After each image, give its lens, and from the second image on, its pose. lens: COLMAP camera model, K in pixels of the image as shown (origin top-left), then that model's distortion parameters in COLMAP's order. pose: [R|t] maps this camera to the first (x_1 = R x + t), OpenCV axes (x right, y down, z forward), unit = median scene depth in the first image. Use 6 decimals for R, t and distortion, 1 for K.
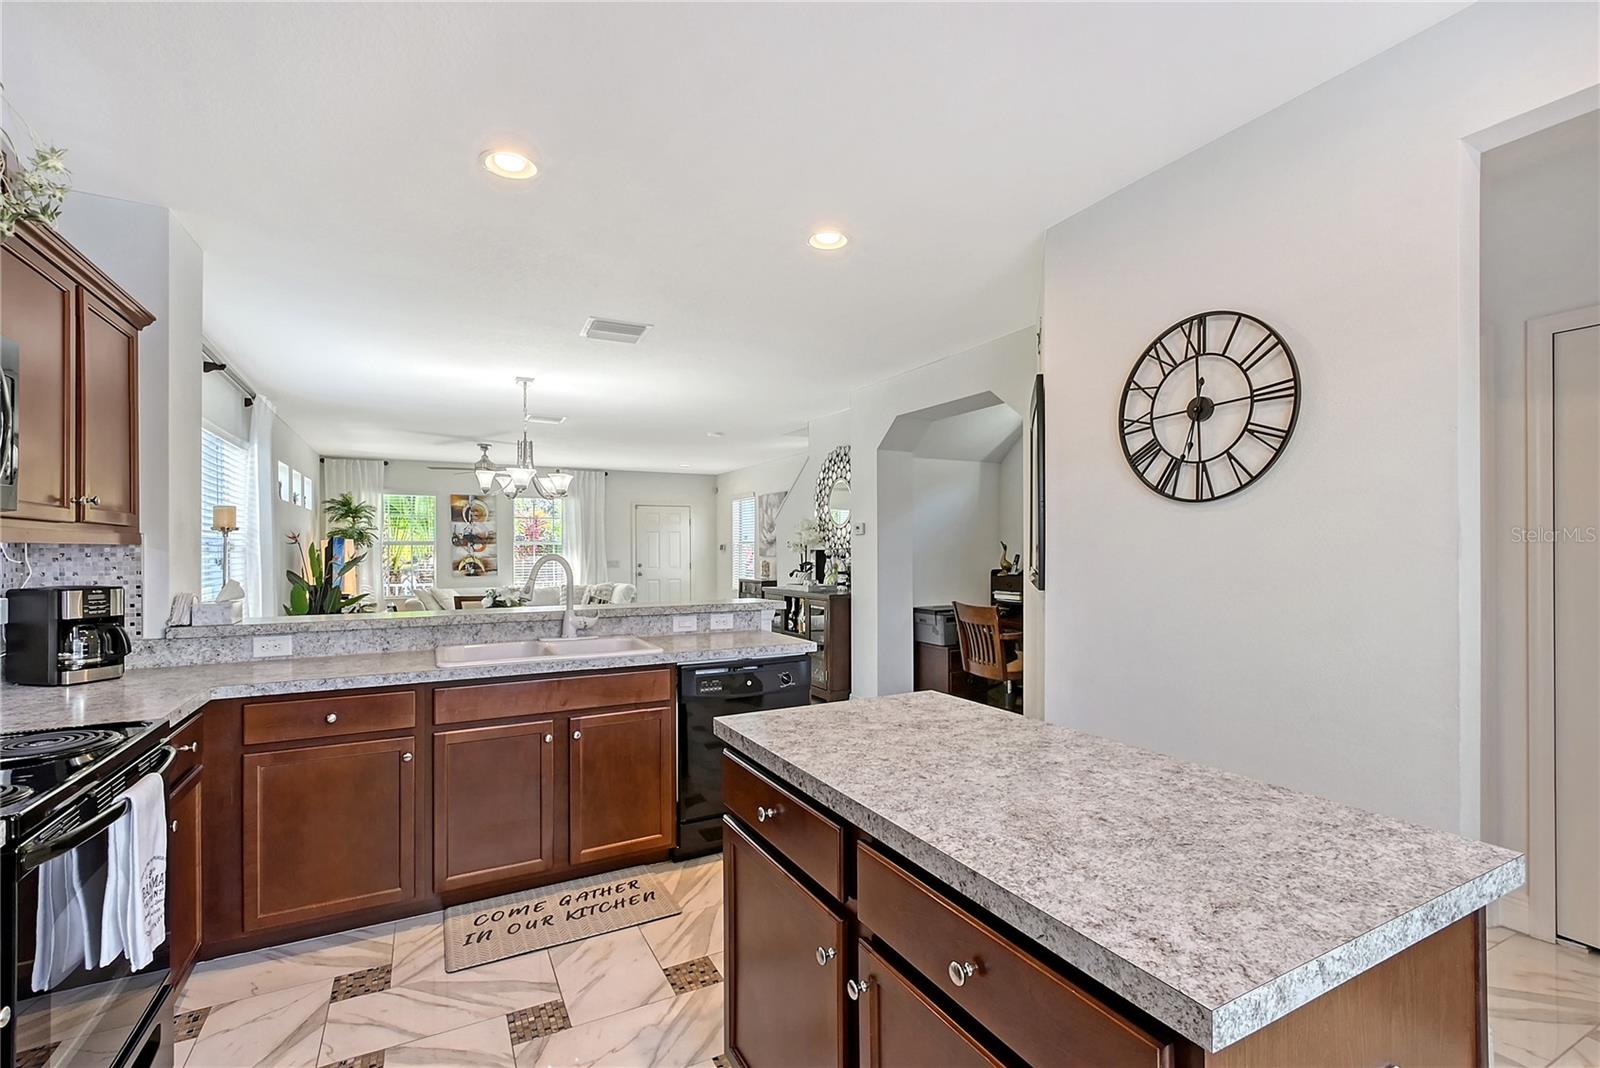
lens RADIAL K [[717.2, 0, 812.5], [0, 717.2, 554.2], [0, 0, 1]] dist [0.004540, -0.003299]
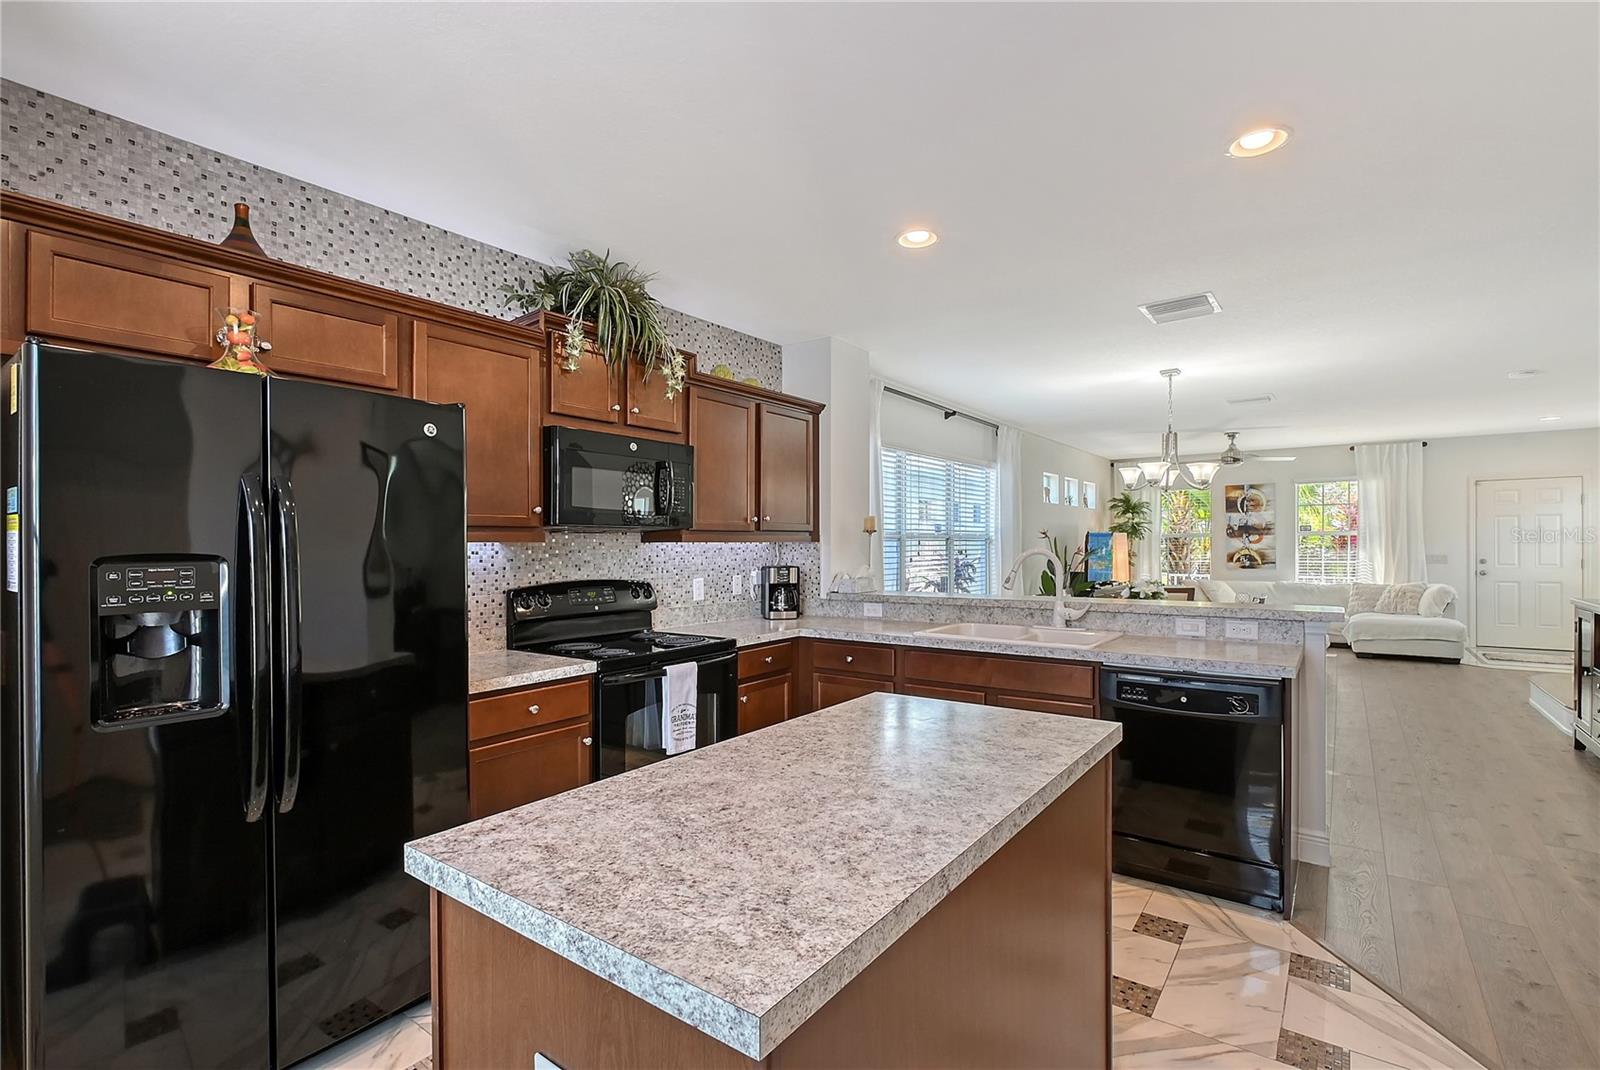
lens RADIAL K [[723.0, 0, 828.8], [0, 723.0, 549.3], [0, 0, 1]] dist [0.003216, -0.004558]
pose [[0.442368, 0.006262, -0.896812, 0.235865], [-0.000495, 0.999977, 0.006738, -0.003158], [0.896834, -0.002536, 0.442361, 0.111014]]
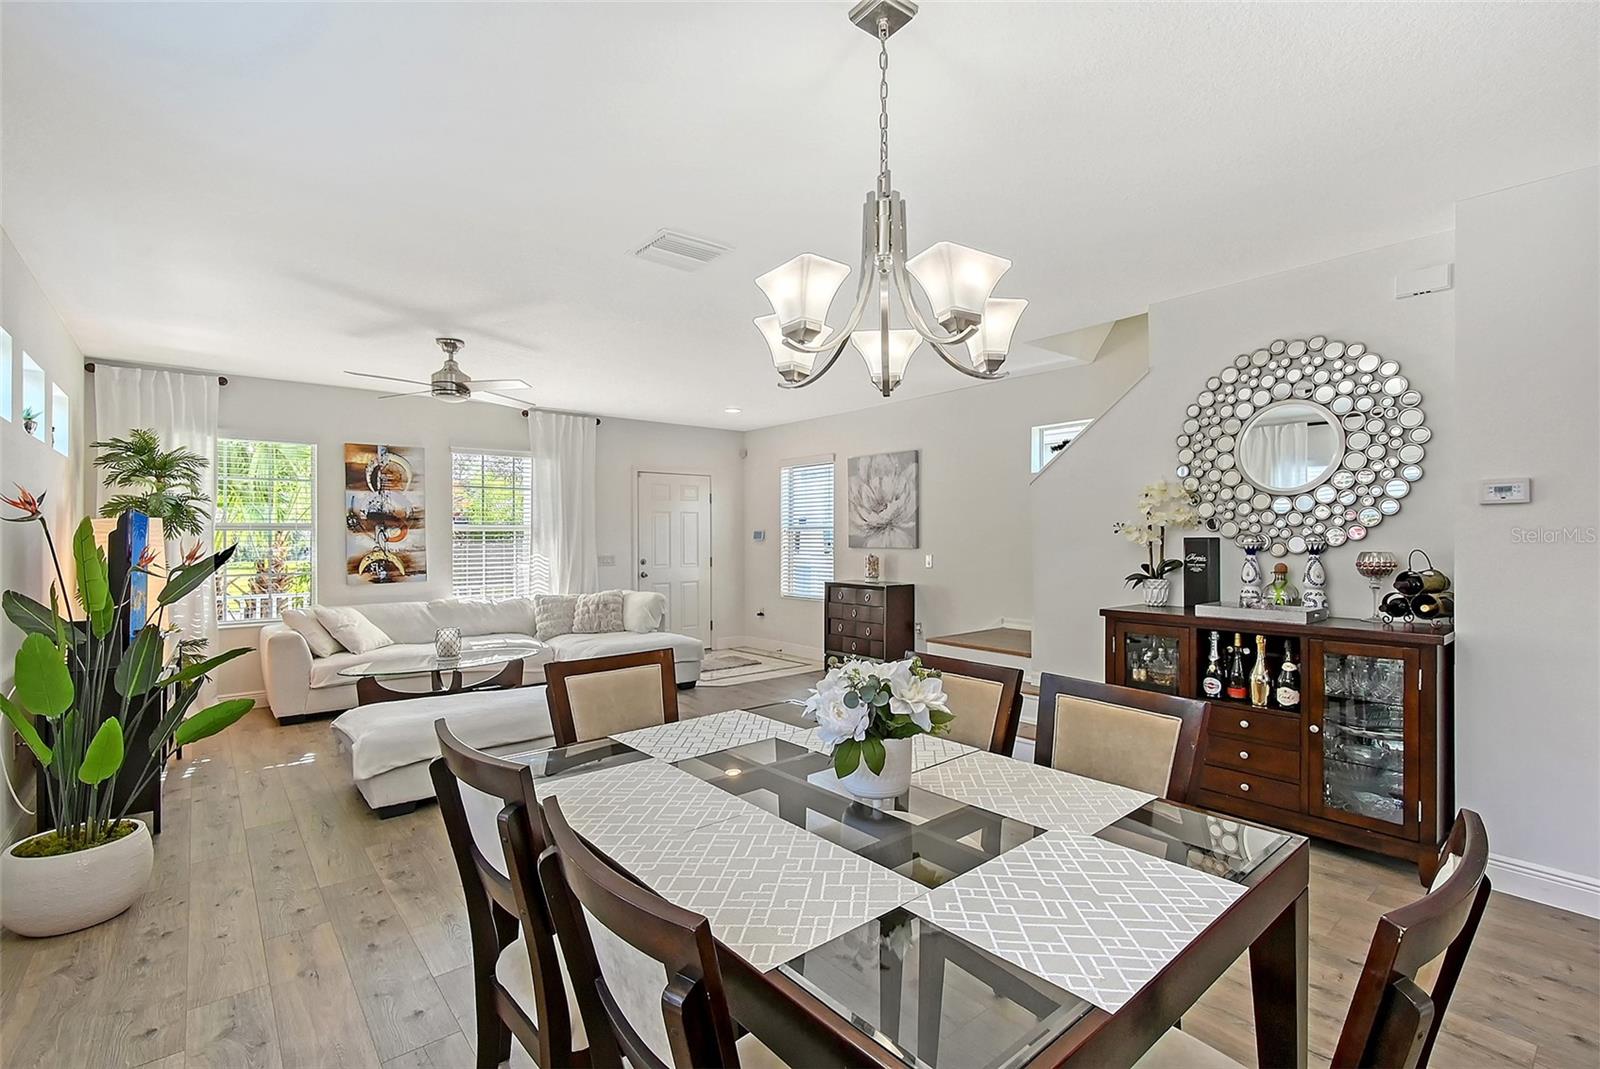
lens RADIAL K [[723.0, 0, 805.0], [0, 723.0, 539.2], [0, 0, 1]] dist [0.003216, -0.004558]
pose [[0.979877, 0.000162, 0.199603, -0.408477], [0.001008, 0.999983, -0.005758, -0.002900], [-0.199600, 0.005844, 0.979860, 0.562856]]
